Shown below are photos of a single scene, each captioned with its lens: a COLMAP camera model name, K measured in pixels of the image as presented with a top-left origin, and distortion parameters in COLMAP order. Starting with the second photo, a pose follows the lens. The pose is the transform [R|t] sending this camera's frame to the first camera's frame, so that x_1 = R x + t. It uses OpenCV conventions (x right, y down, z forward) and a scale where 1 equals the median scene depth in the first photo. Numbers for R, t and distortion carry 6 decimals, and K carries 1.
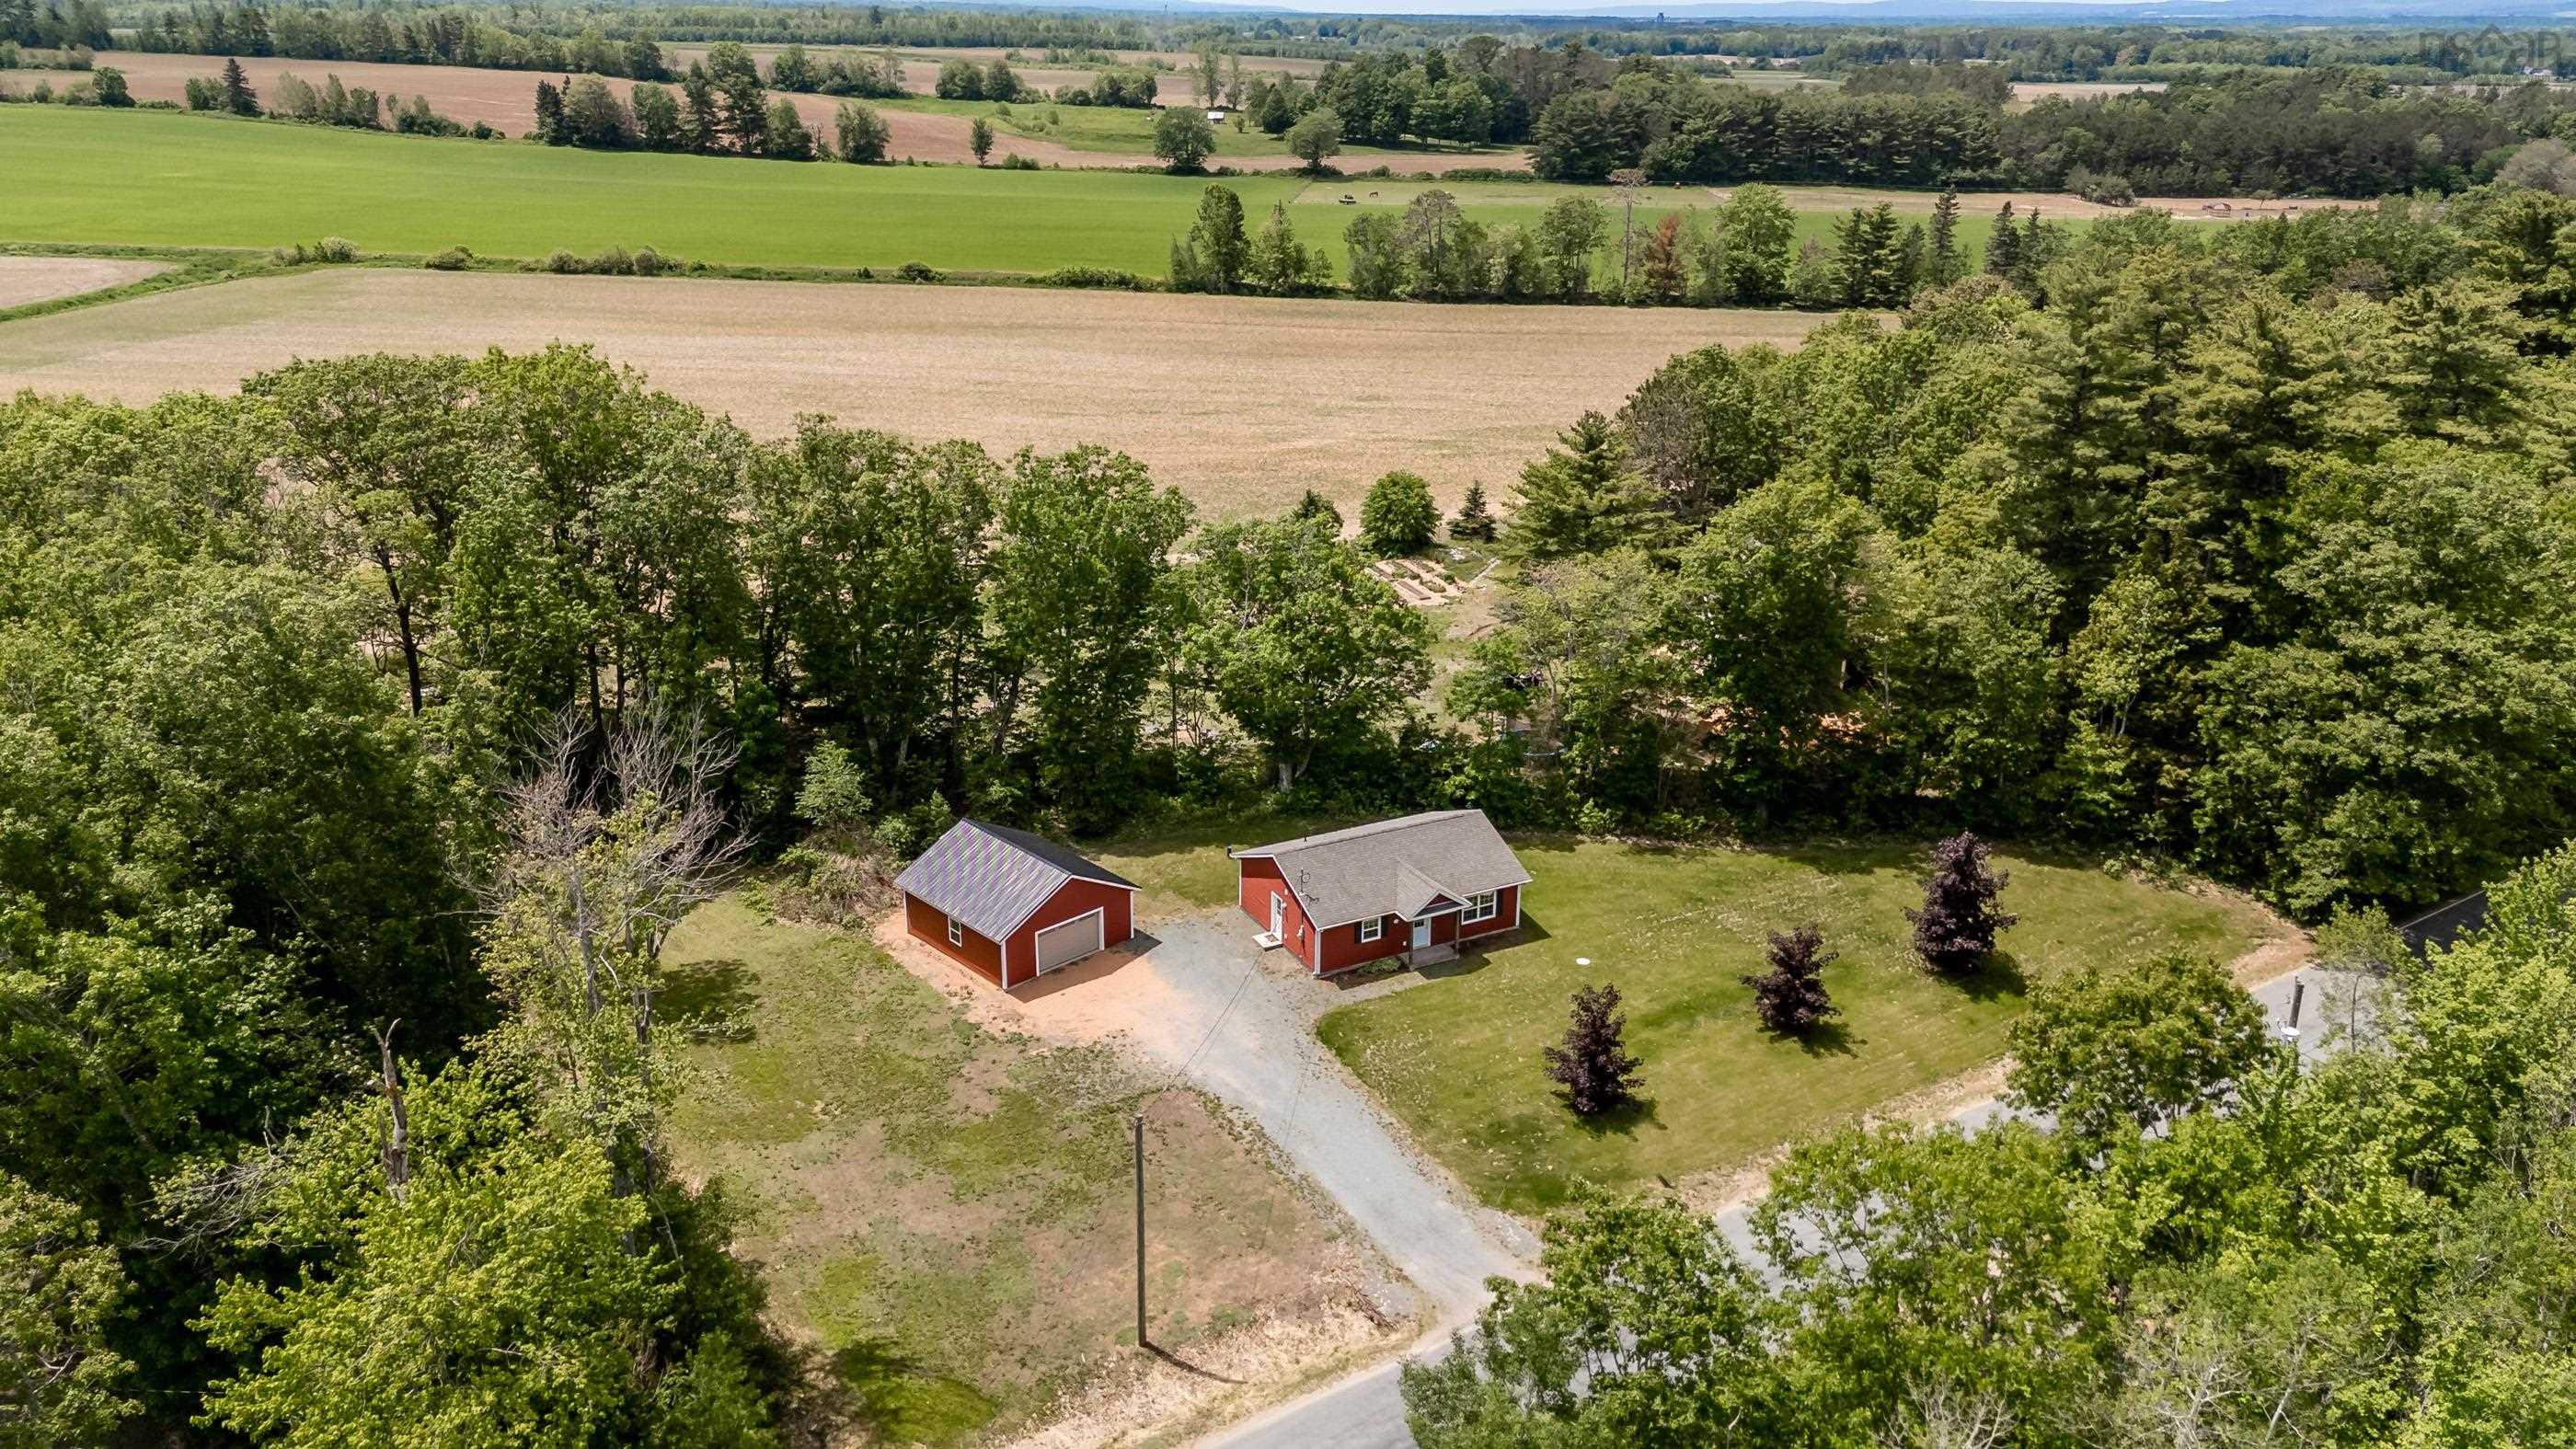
lens RADIAL K [[1874.5, 0, 1298.3], [0, 1874.5, 733.1], [0, 0, 1]] dist [0.070239, -0.052863]
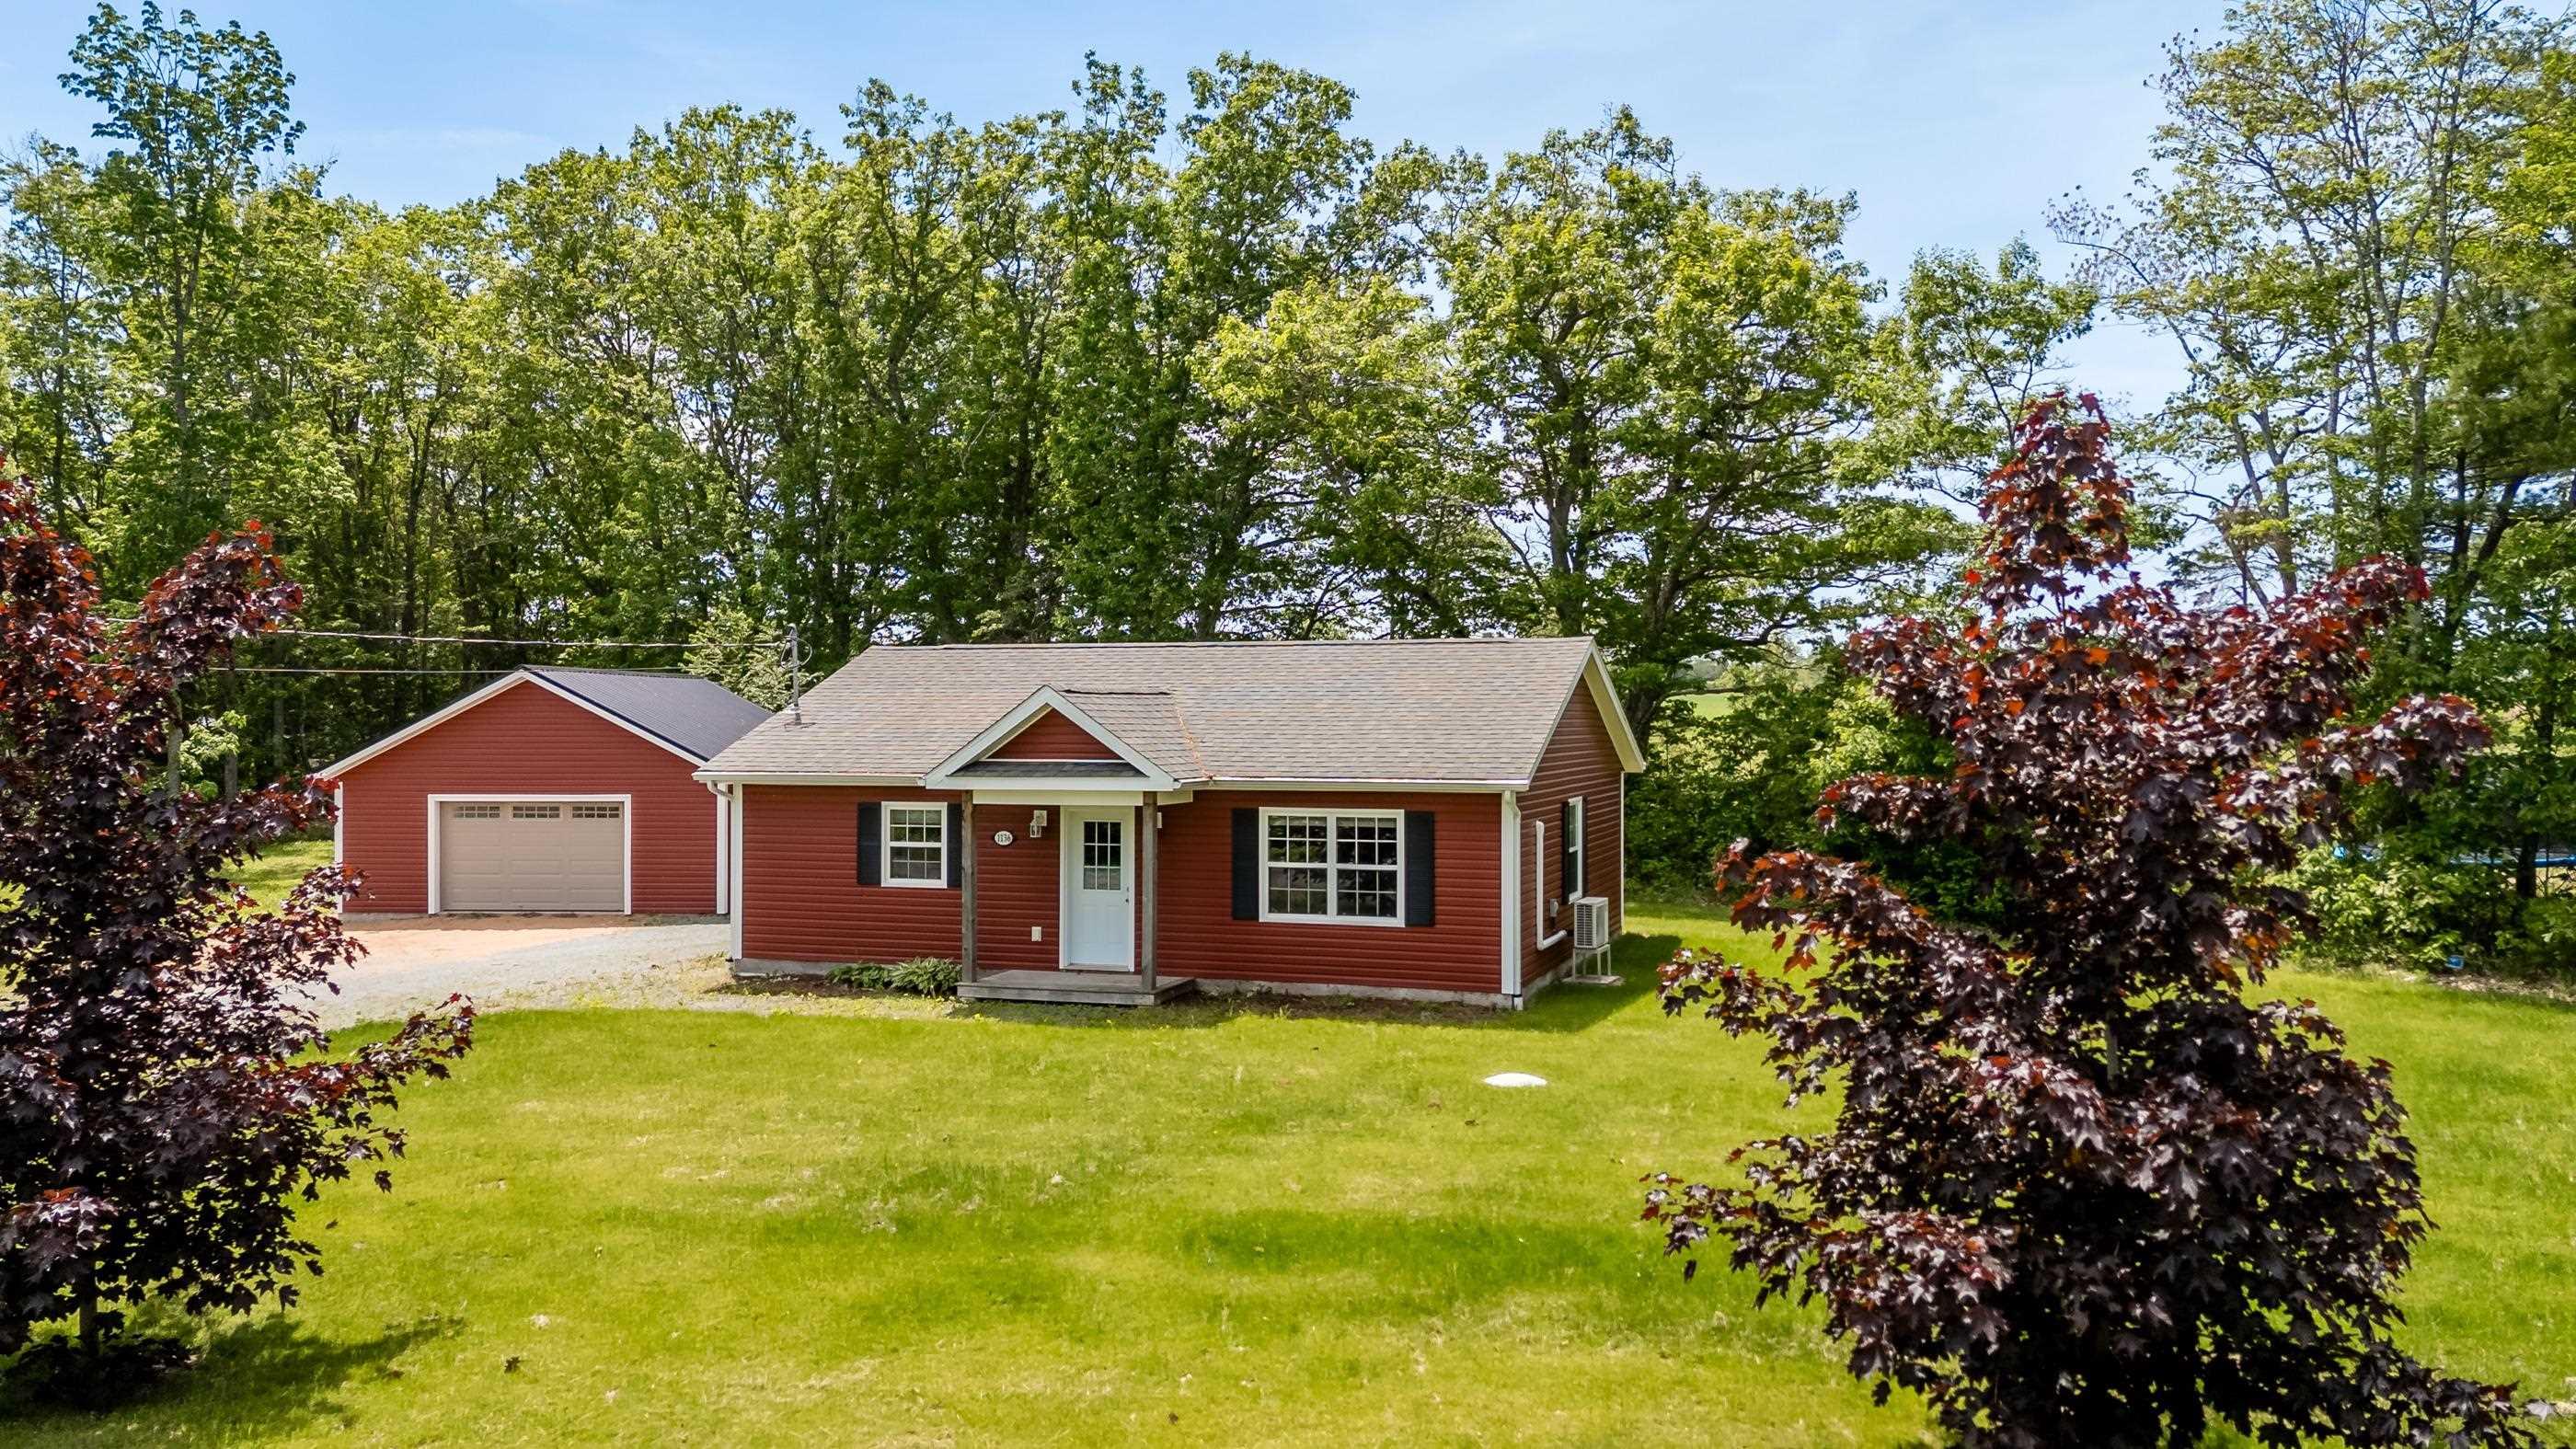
lens RADIAL K [[1874.5, 0, 1297.6], [0, 1874.5, 721.2], [0, 0, 1]] dist [0.070239, -0.052863]
pose [[0.680799, -0.006238, -0.732444, 0.255611], [-0.254241, 0.935781, -0.244284, 0.124337], [0.686931, 0.352526, 0.635493, 0.736973]]
